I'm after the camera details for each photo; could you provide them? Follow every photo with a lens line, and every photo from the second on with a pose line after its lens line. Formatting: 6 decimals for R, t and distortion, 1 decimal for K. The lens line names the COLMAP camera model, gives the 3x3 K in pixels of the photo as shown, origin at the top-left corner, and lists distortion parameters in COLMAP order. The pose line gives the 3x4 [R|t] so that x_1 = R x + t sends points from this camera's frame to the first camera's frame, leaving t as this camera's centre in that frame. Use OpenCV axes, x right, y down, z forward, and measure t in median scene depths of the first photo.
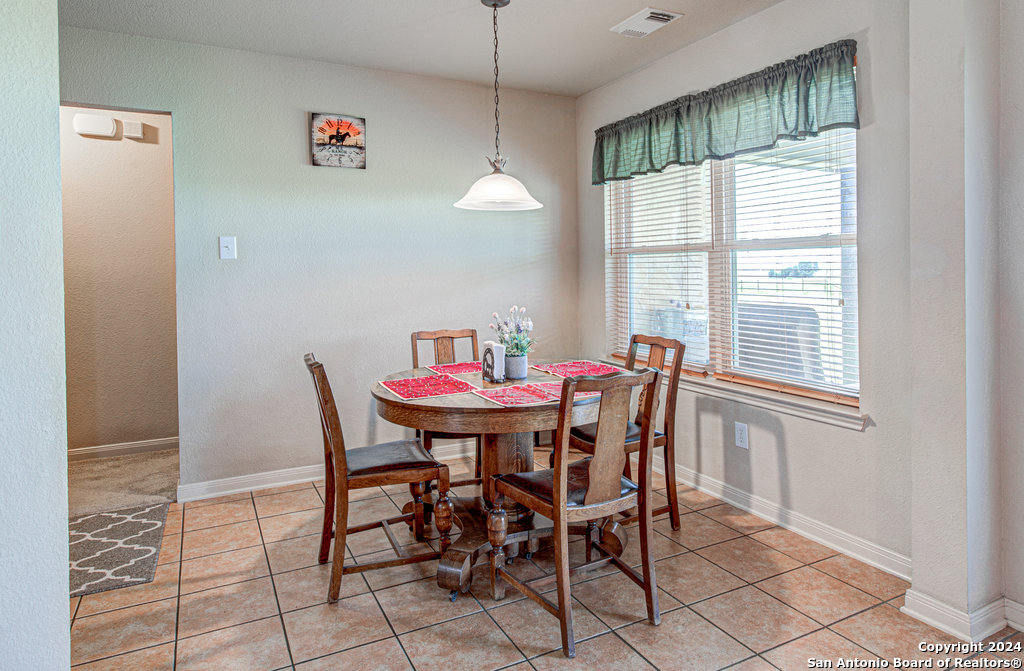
lens RADIAL K [[610.6, 0, 514.2], [0, 610.6, 272.6], [0, 0, 1]] dist [0.002342, 0.000716]
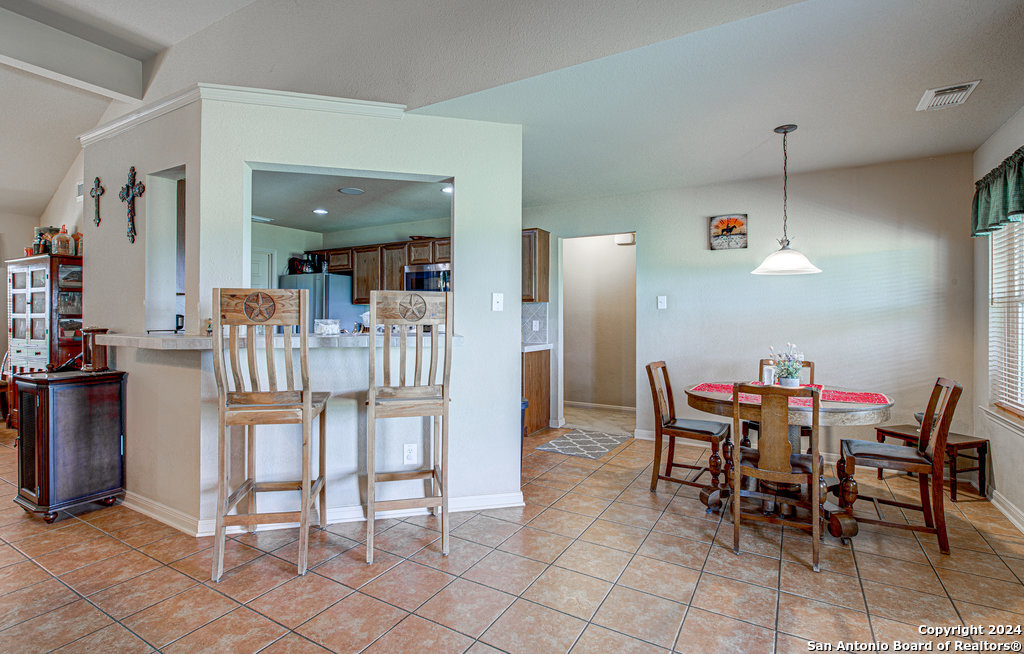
lens RADIAL K [[481.9, 0, 513.2], [0, 481.9, 314.4], [0, 0, 1]] dist [0.000205, 0.000169]
pose [[0.534564, 0.010575, -0.845062, 0.457519], [-0.014269, 0.999892, 0.003486, -0.004492], [0.845008, 0.010194, 0.534657, -0.106497]]
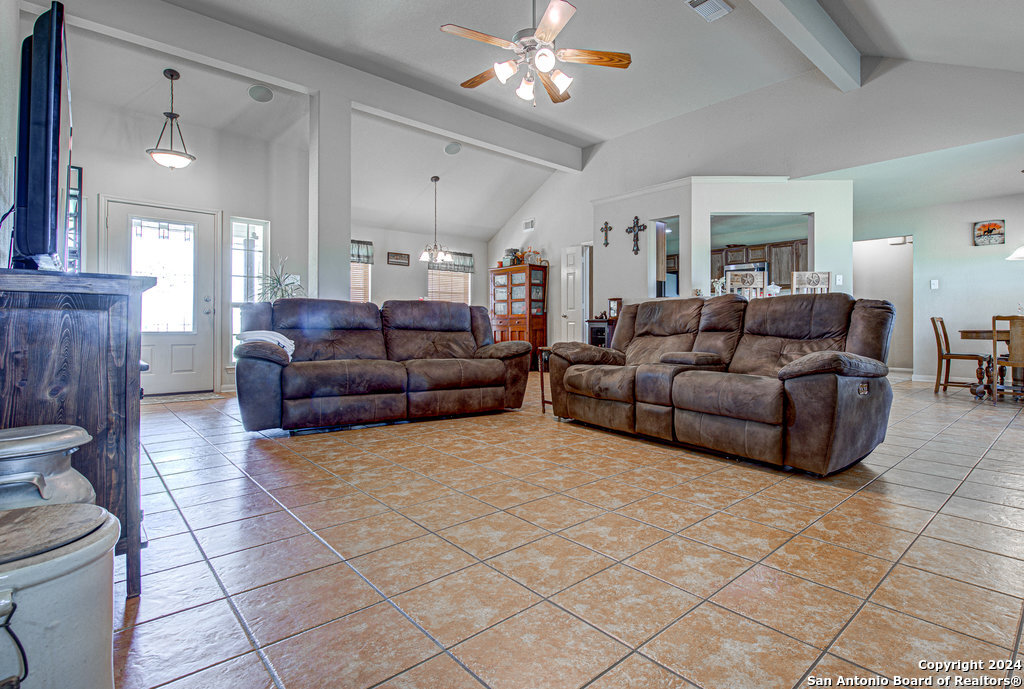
lens RADIAL K [[510.6, 0, 576.0], [0, 510.6, 325.3], [0, 0, 1]] dist [-0.002204, -0.000305]
pose [[0.299077, 0.011629, -0.954158, 1.035023], [-0.010344, 0.999906, 0.008944, 0.117327], [0.954173, 0.007195, 0.299169, -0.976376]]
